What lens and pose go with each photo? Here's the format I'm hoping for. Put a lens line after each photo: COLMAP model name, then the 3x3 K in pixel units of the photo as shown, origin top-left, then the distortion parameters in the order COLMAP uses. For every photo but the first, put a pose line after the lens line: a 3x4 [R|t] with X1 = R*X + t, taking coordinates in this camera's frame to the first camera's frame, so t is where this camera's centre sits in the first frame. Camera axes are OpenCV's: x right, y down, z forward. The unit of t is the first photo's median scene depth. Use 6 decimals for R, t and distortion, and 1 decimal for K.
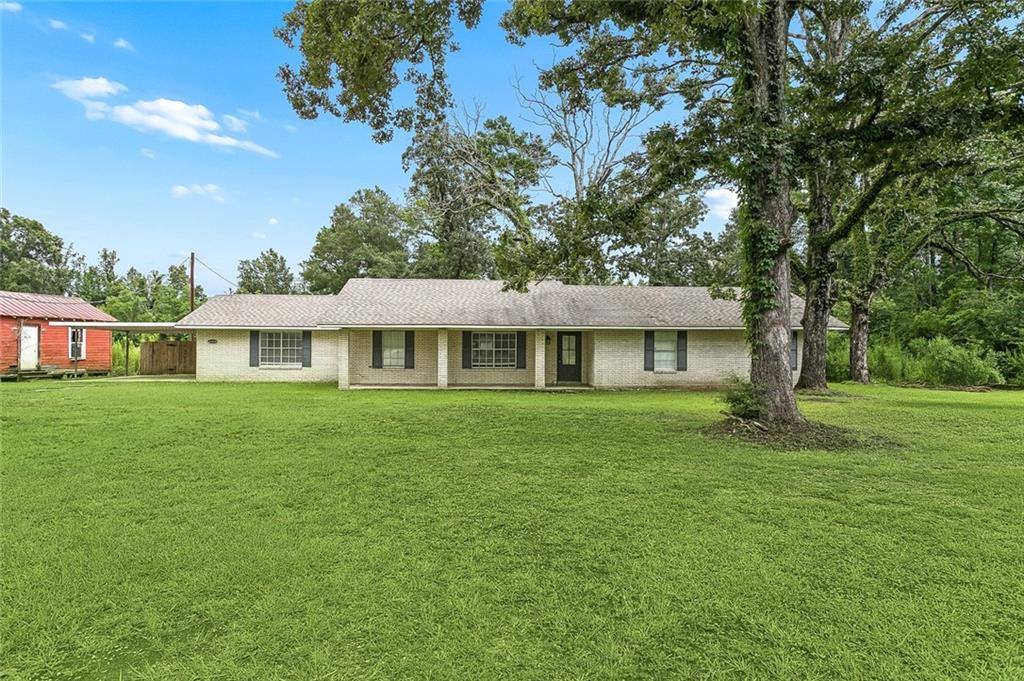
lens RADIAL K [[619.6, 0, 512.0], [0, 619.6, 340.5], [0, 0, 1]] dist [0.001091, 0.000289]
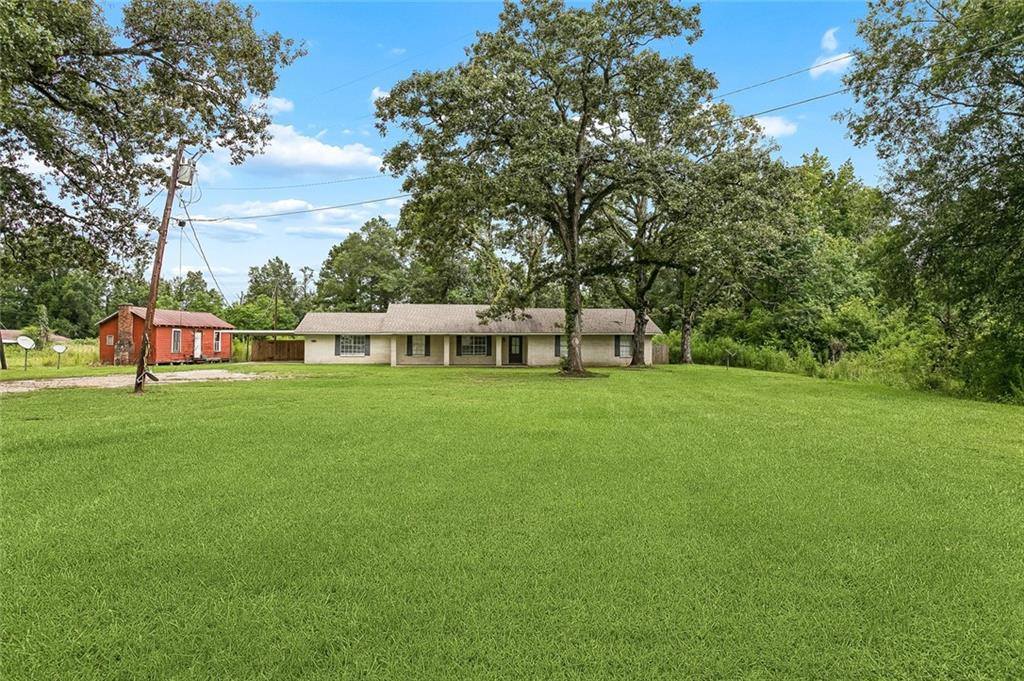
lens RADIAL K [[619.6, 0, 512.0], [0, 619.6, 340.5], [0, 0, 1]] dist [0.001091, 0.000289]
pose [[0.999333, -0.001817, 0.036467, 0.014809], [0.001482, 0.999957, 0.009207, -0.015710], [-0.036482, -0.009147, 0.999292, -0.777953]]
